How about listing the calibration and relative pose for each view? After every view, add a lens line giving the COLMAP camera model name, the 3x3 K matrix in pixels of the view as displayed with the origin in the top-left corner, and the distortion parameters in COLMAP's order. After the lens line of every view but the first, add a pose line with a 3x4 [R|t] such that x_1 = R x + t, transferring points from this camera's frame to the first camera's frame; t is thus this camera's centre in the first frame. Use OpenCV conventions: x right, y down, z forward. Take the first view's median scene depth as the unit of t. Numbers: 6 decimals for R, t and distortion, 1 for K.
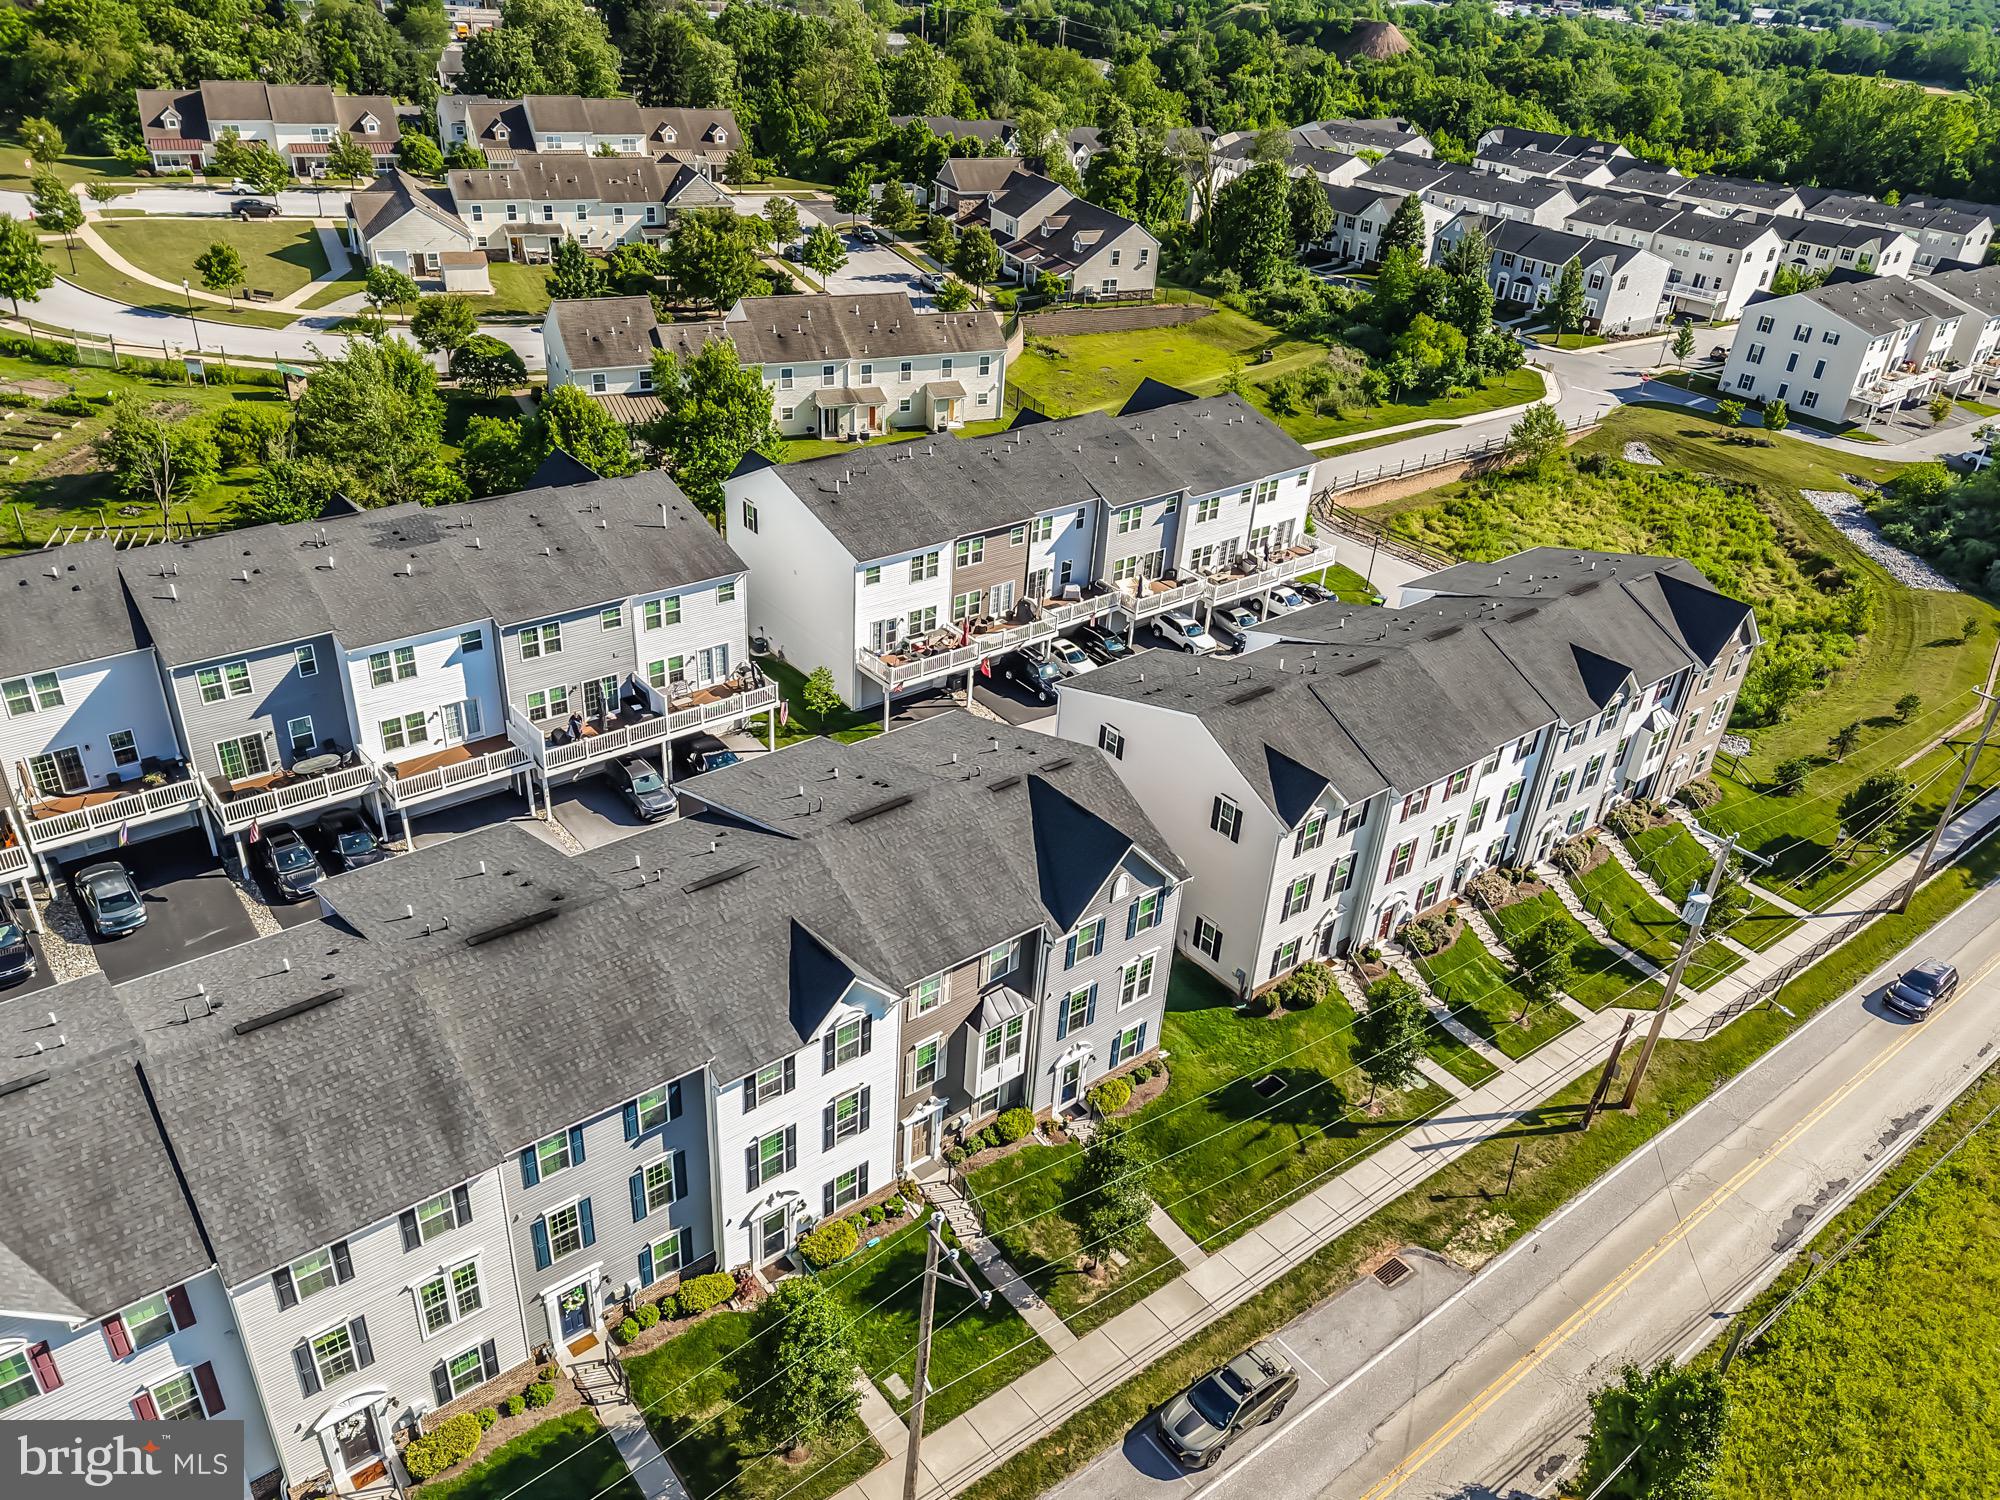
lens RADIAL K [[1440.9, 0, 1001.0], [0, 1440.9, 755.7], [0, 0, 1]] dist [0.048535, -0.067916]
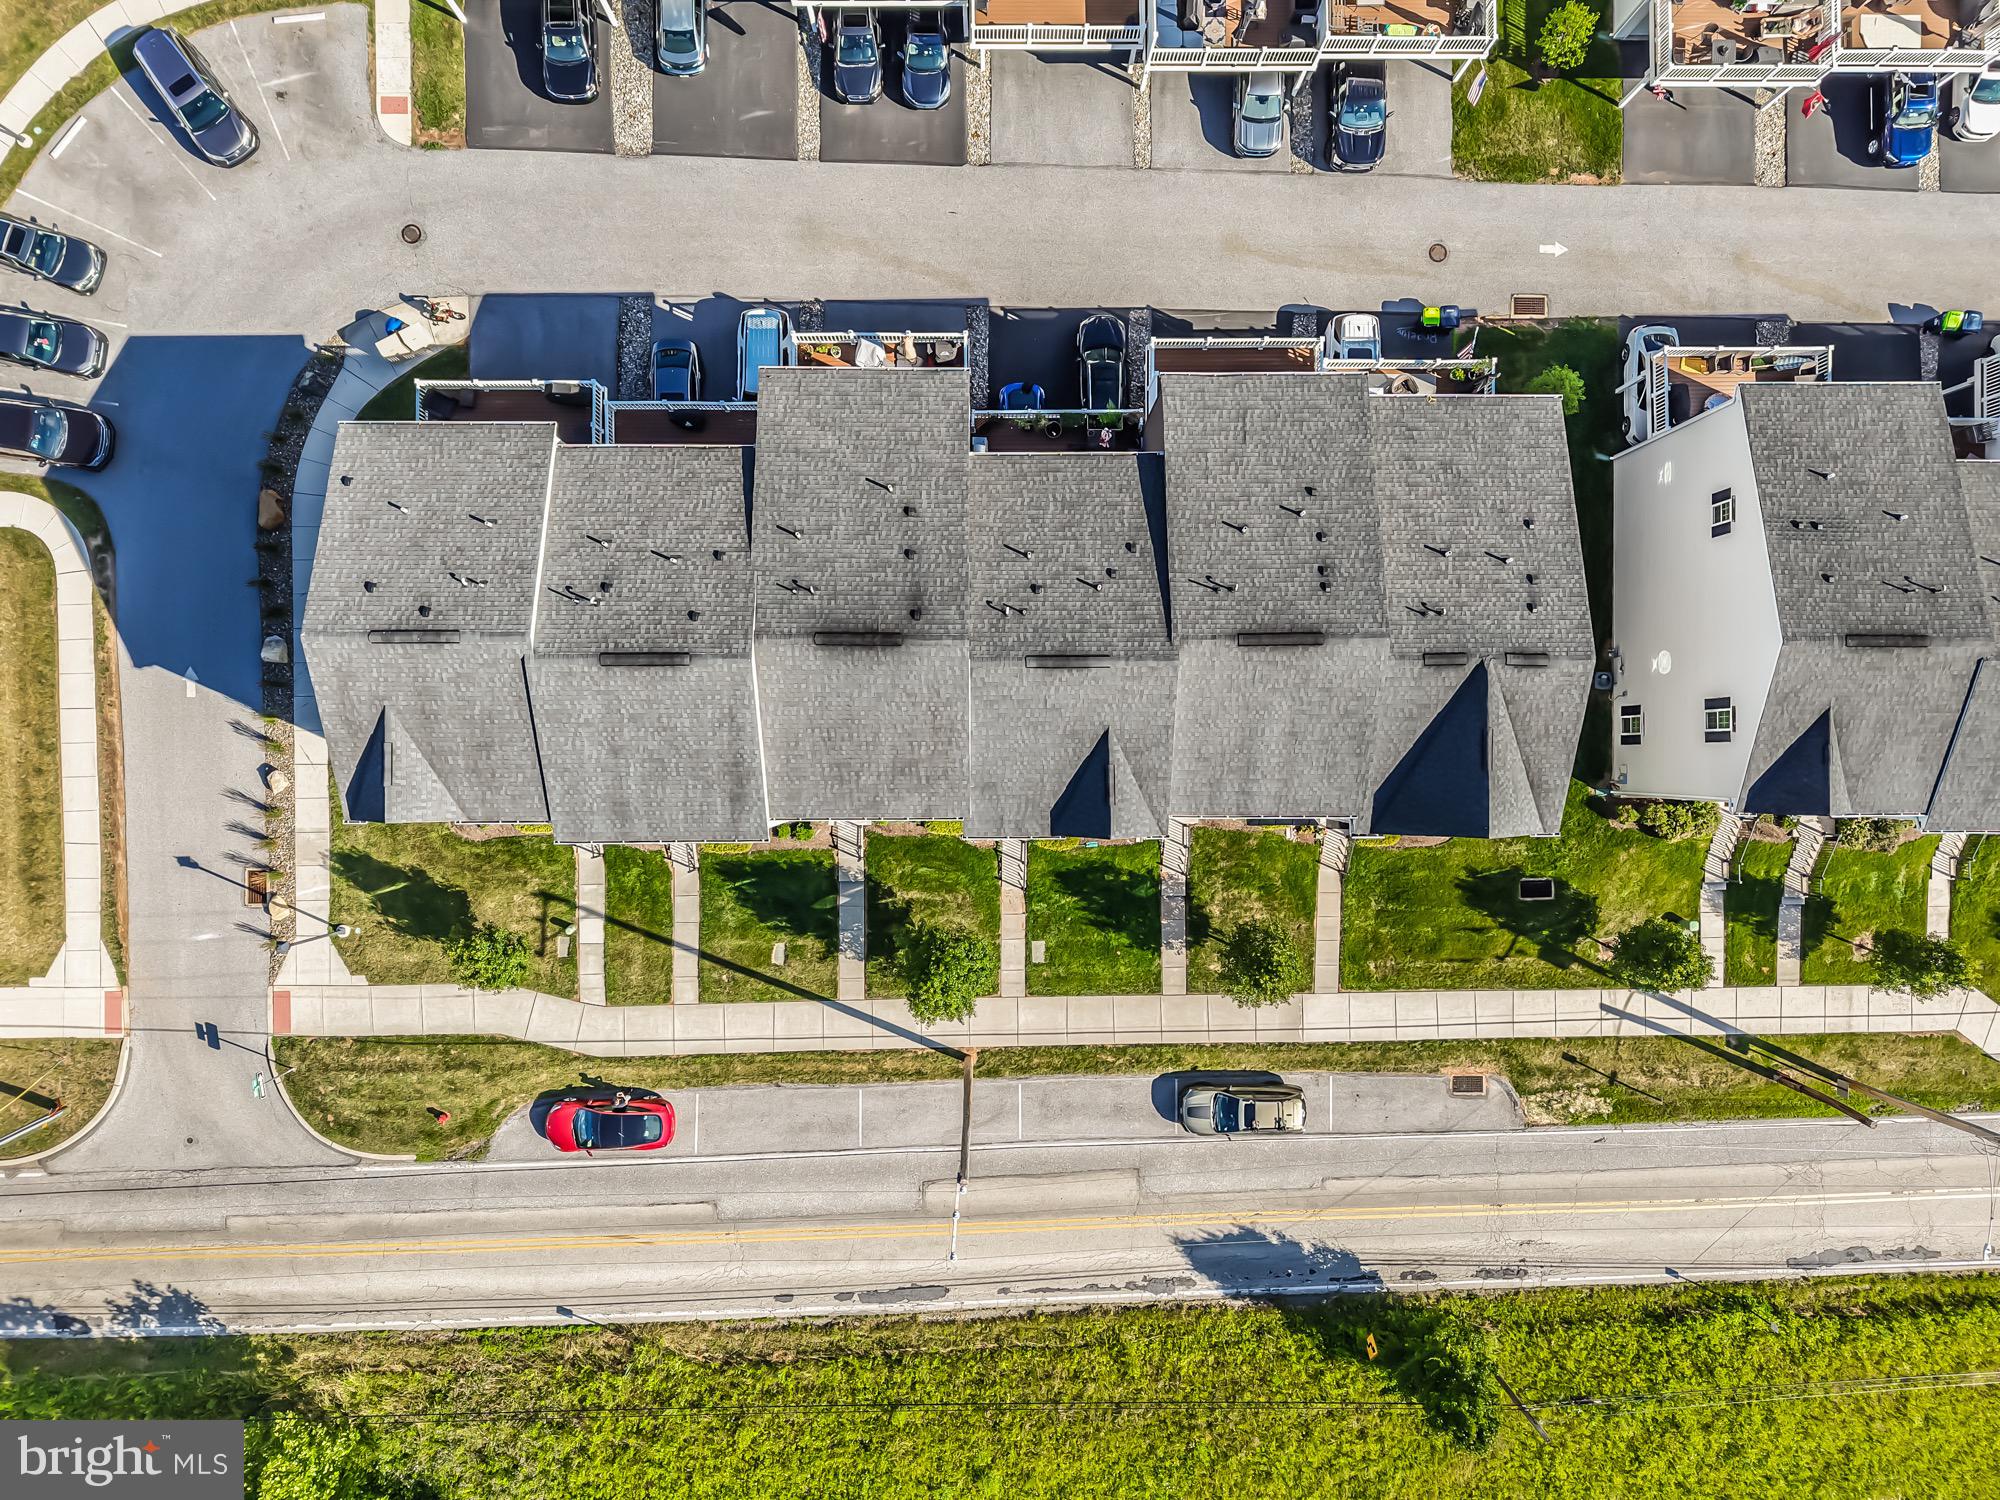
lens RADIAL K [[1335.9, 0, 1000.0], [0, 1335.9, 750.0], [0, 0, 1]] dist [0.038213, -0.053708]
pose [[0.776227, 0.628084, -0.054604, -0.101324], [-0.289410, 0.431935, 0.854210, -0.448989], [0.560101, -0.647258, 0.517054, 0.333678]]
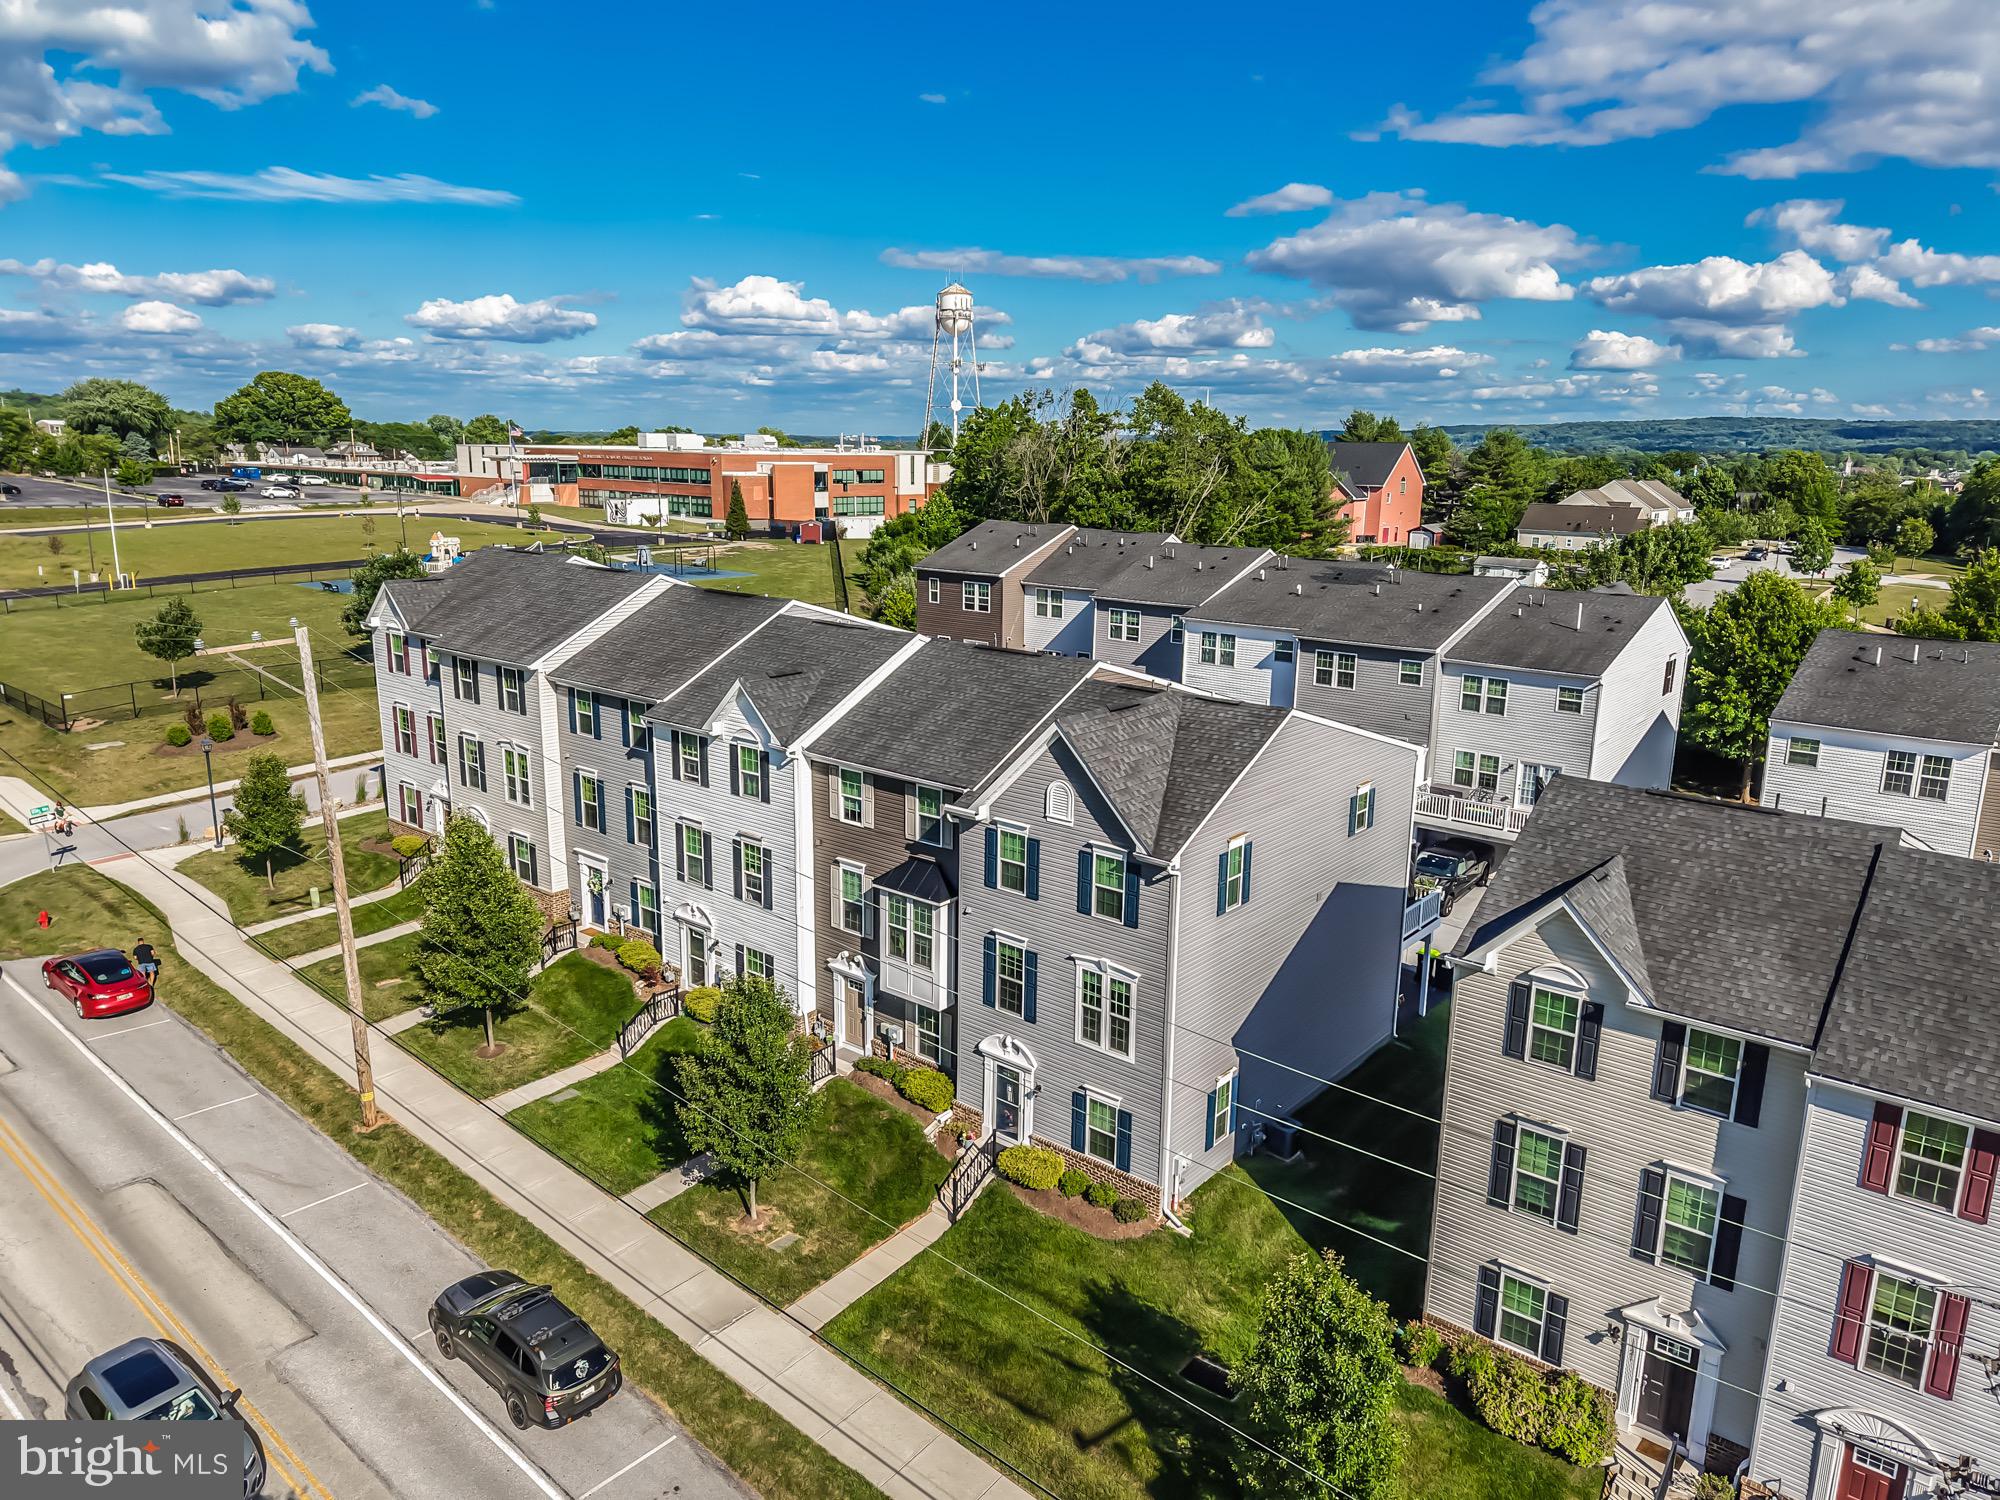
lens RADIAL K [[1345.0, 0, 999.3], [0, 1345.0, 749.8], [0, 0, 1]] dist [0.036743, -0.041491]
pose [[0.195357, 0.160260, -0.967550, 0.545226], [-0.503811, 0.862831, 0.041191, 0.045690], [0.841433, 0.479415, 0.249301, 0.630666]]
